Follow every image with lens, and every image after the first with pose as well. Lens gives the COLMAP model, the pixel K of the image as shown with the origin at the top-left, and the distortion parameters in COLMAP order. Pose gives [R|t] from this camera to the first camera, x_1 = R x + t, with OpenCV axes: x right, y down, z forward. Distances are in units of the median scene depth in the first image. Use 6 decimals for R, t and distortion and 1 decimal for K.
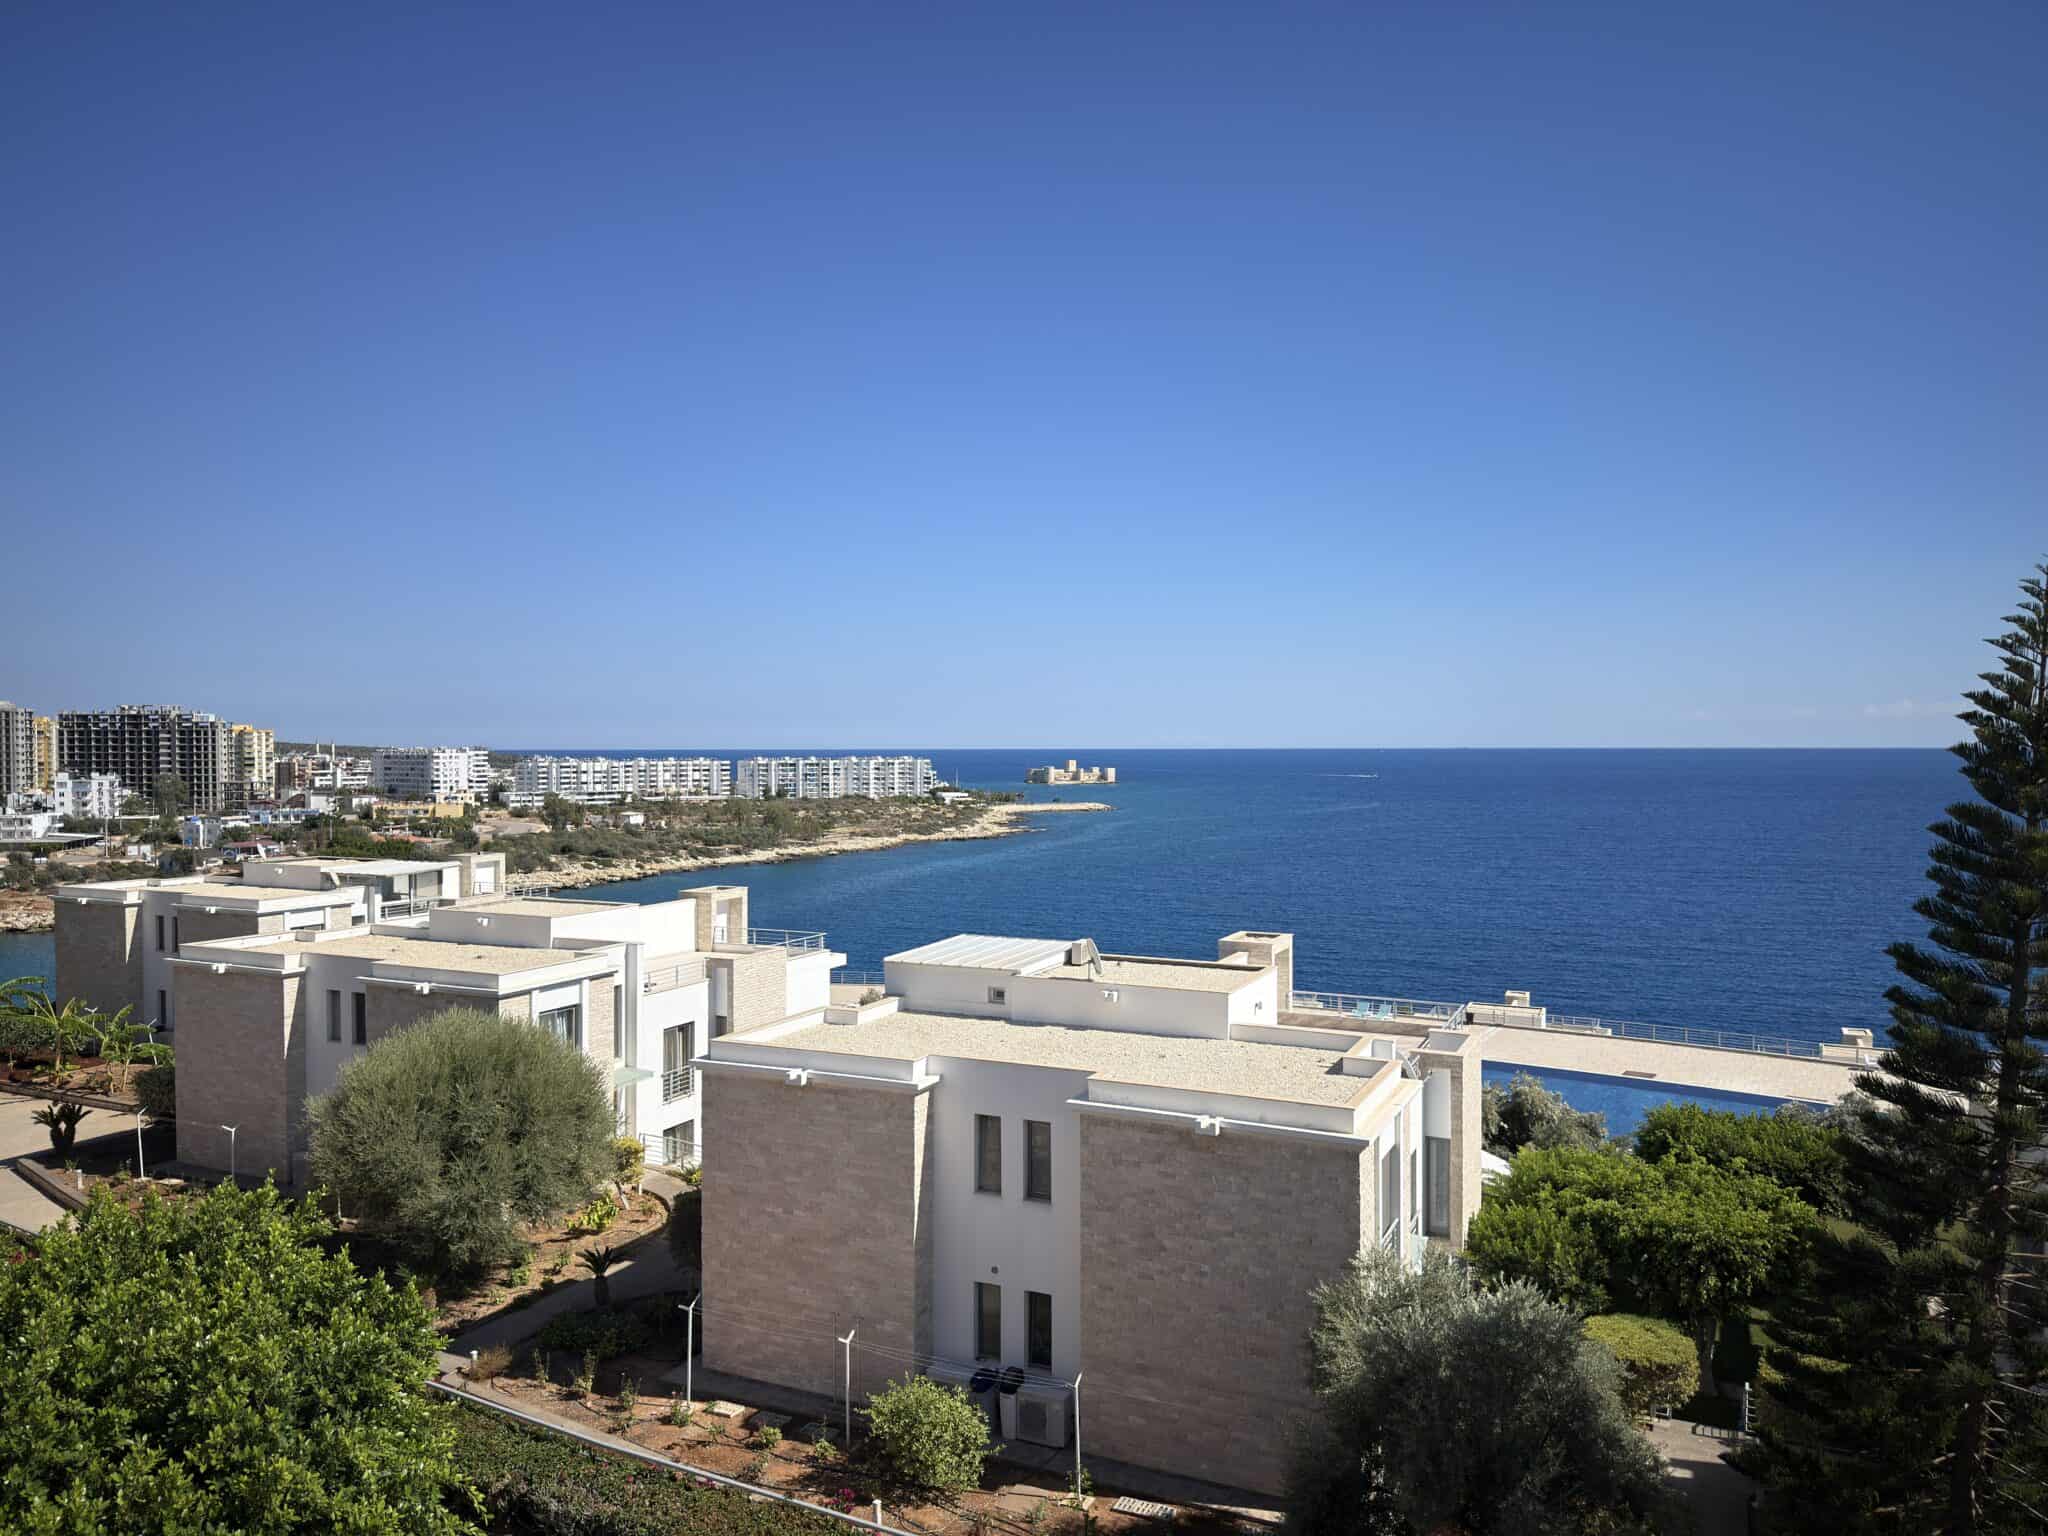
lens RADIAL K [[1419.5, 0, 1012.4], [0, 1419.5, 782.8], [0, 0, 1]] dist [0.189101, -0.393987]
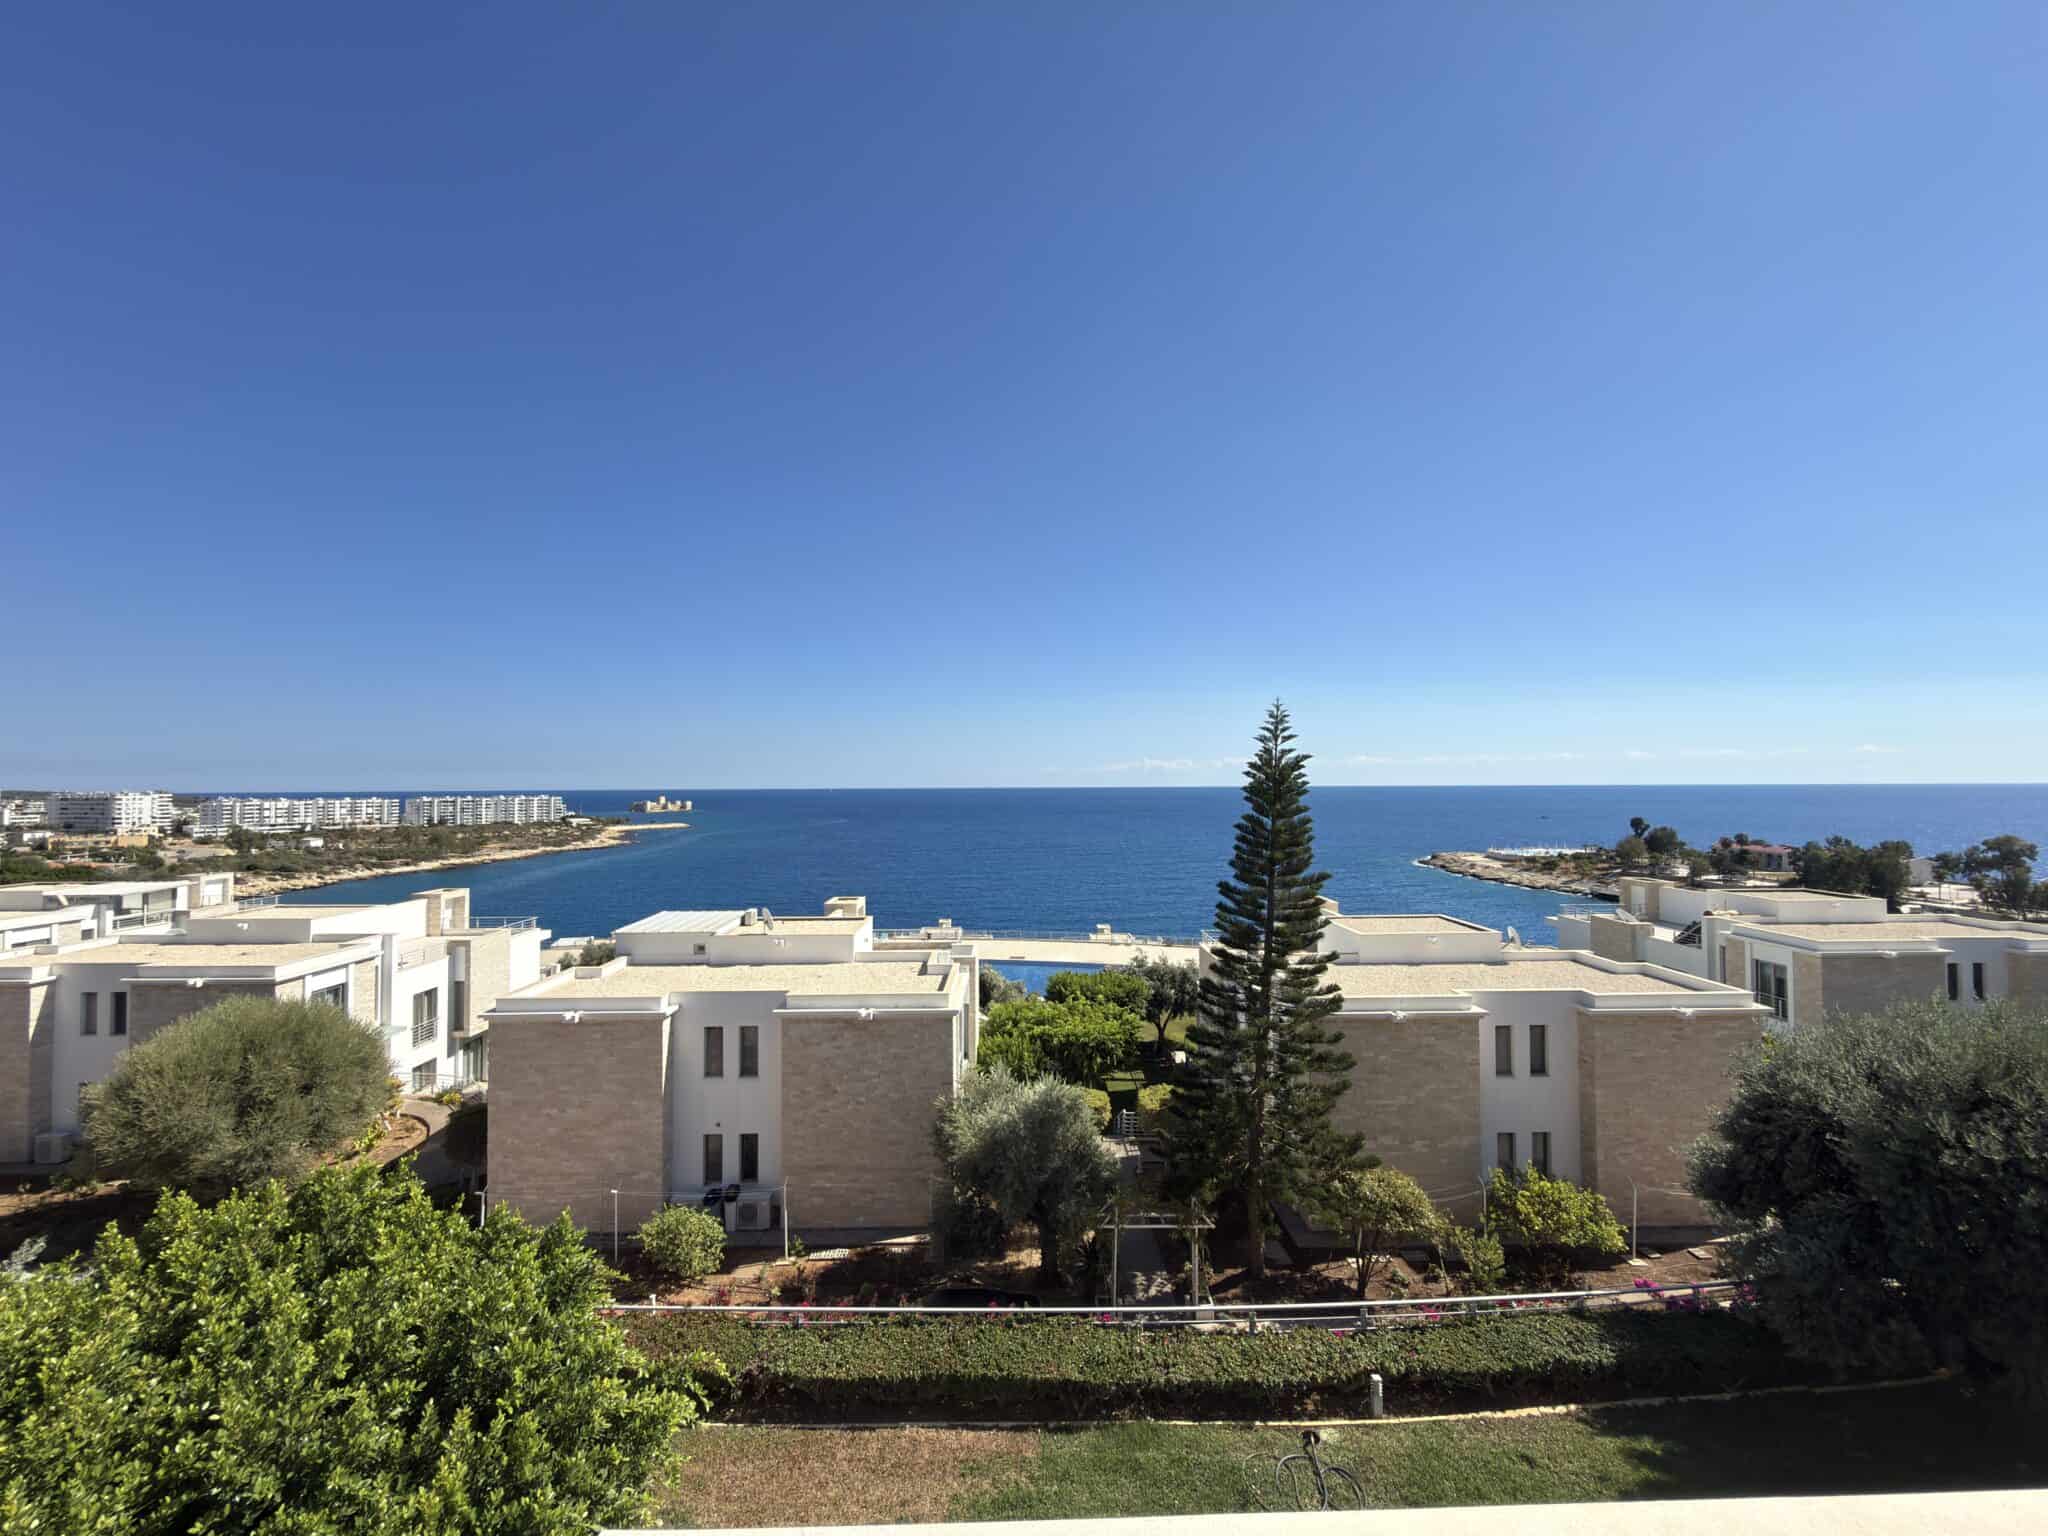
lens RADIAL K [[813.5, 0, 1025.5], [0, 813.5, 763.7], [0, 0, 1]] dist [0.000481, 0.000141]
pose [[0.894647, 0.008655, 0.446690, -0.047627], [0.015667, 0.998590, -0.050727, -0.001157], [-0.446499, 0.052381, 0.893250, 0.019166]]
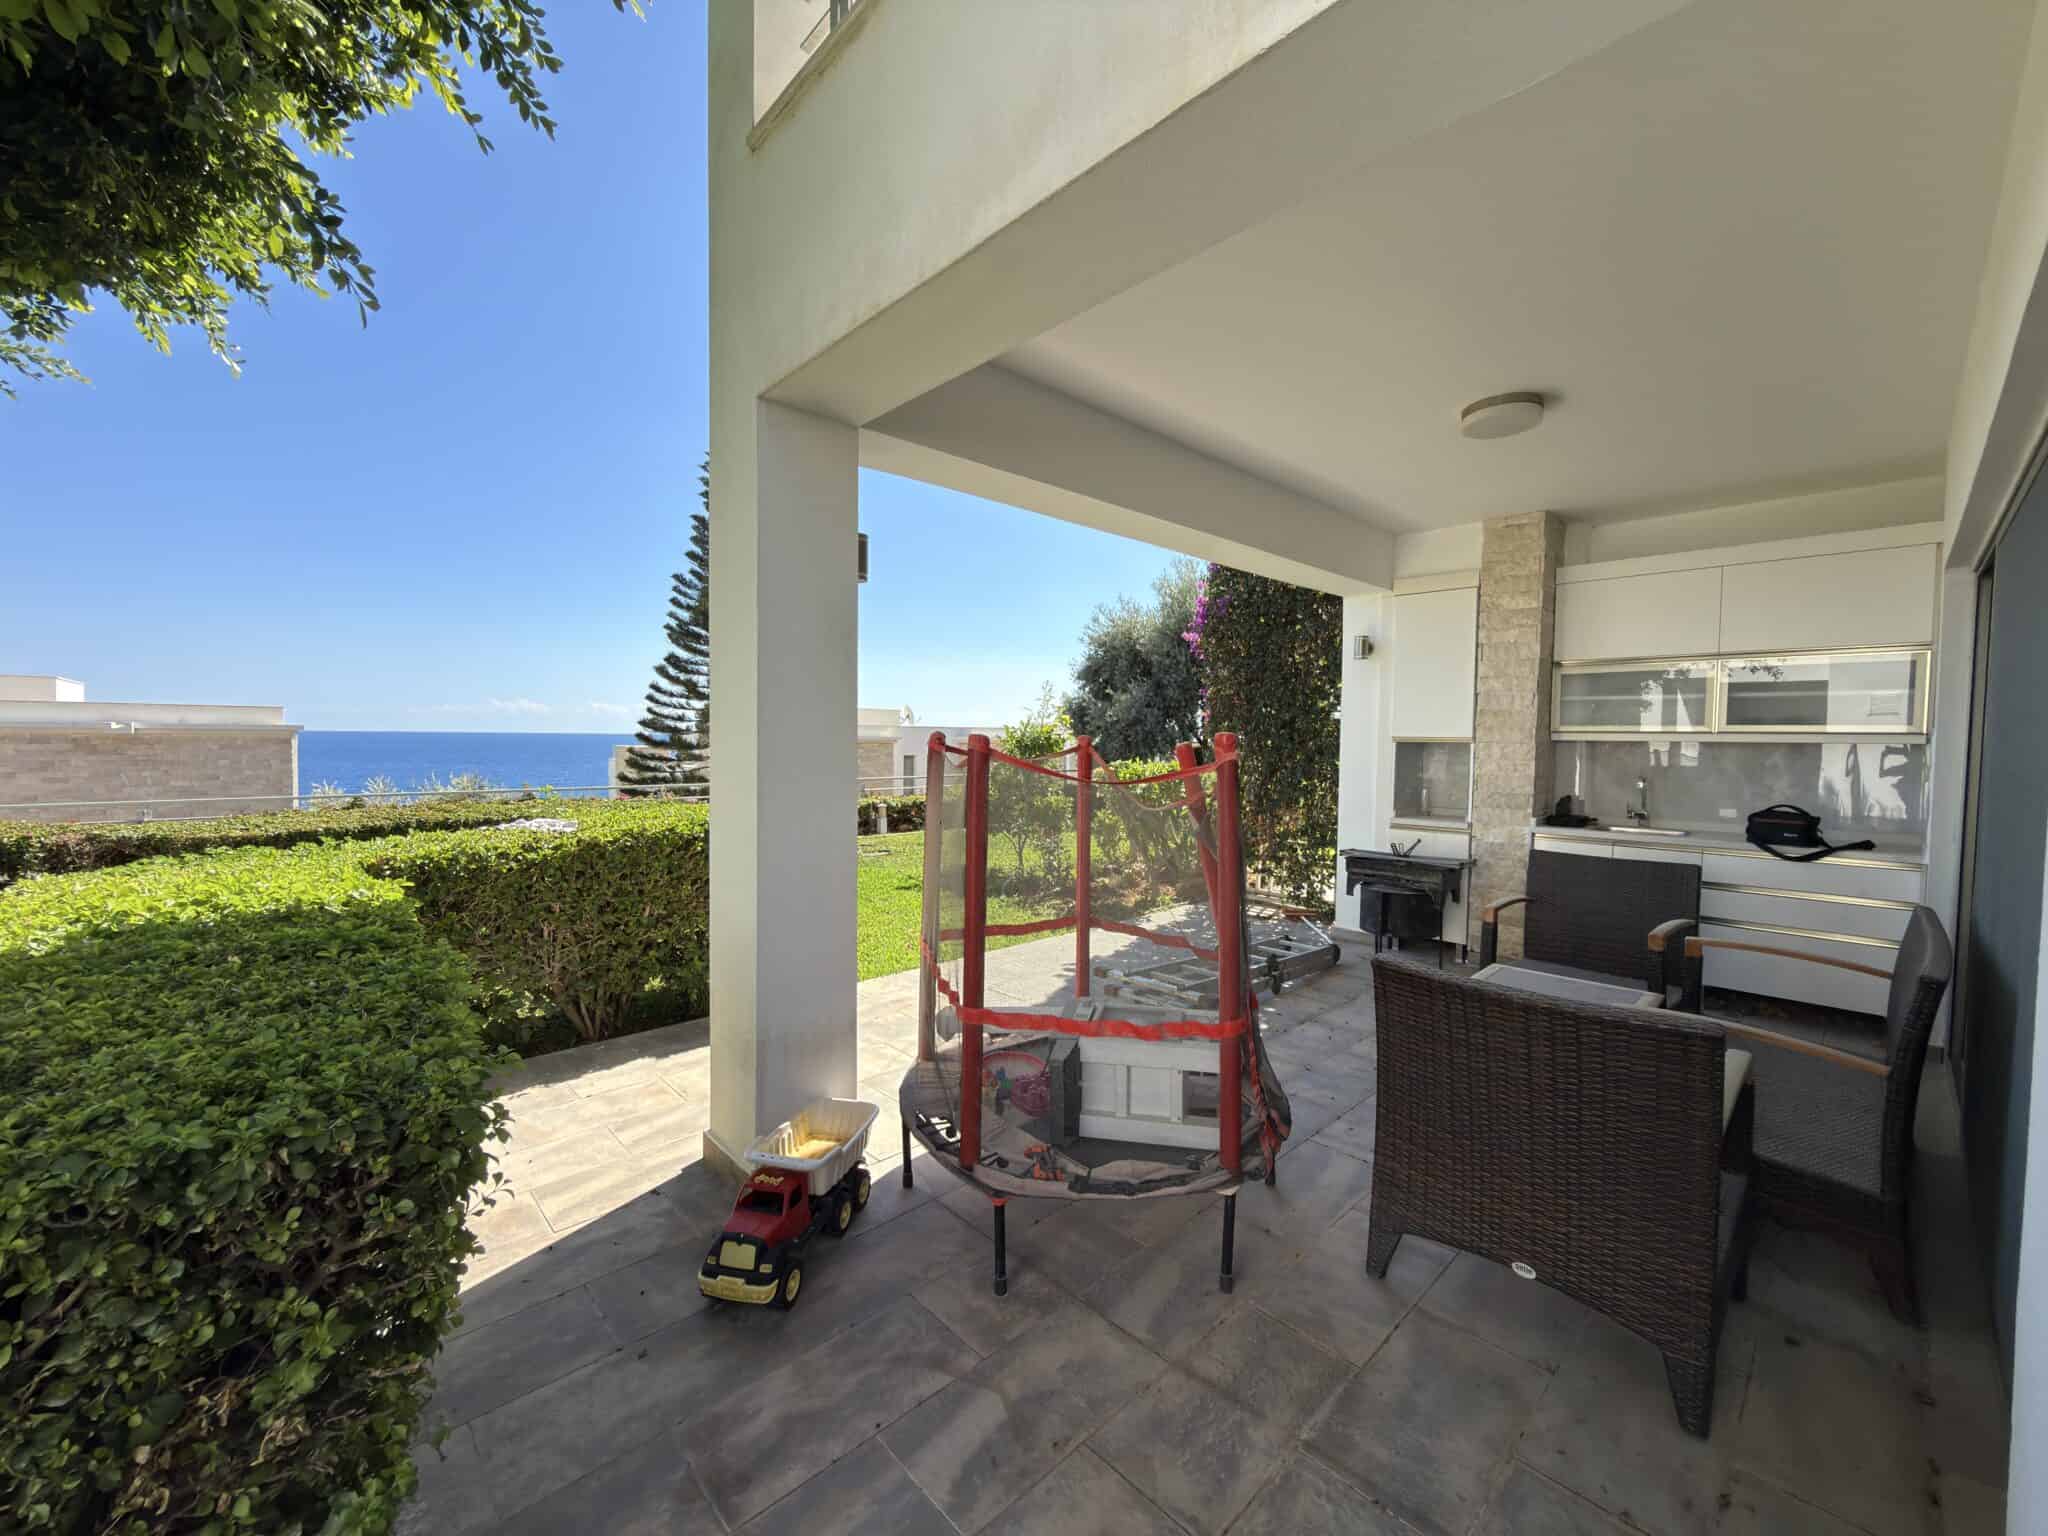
lens RADIAL K [[813.5, 0, 1025.5], [0, 813.5, 763.7], [0, 0, 1]] dist [0.000481, 0.000141]
pose [[0.366722, -0.026580, 0.929951, -0.076765], [0.010981, 0.999646, 0.024242, 0.099585], [-0.930266, 0.001322, 0.366884, 0.037698]]
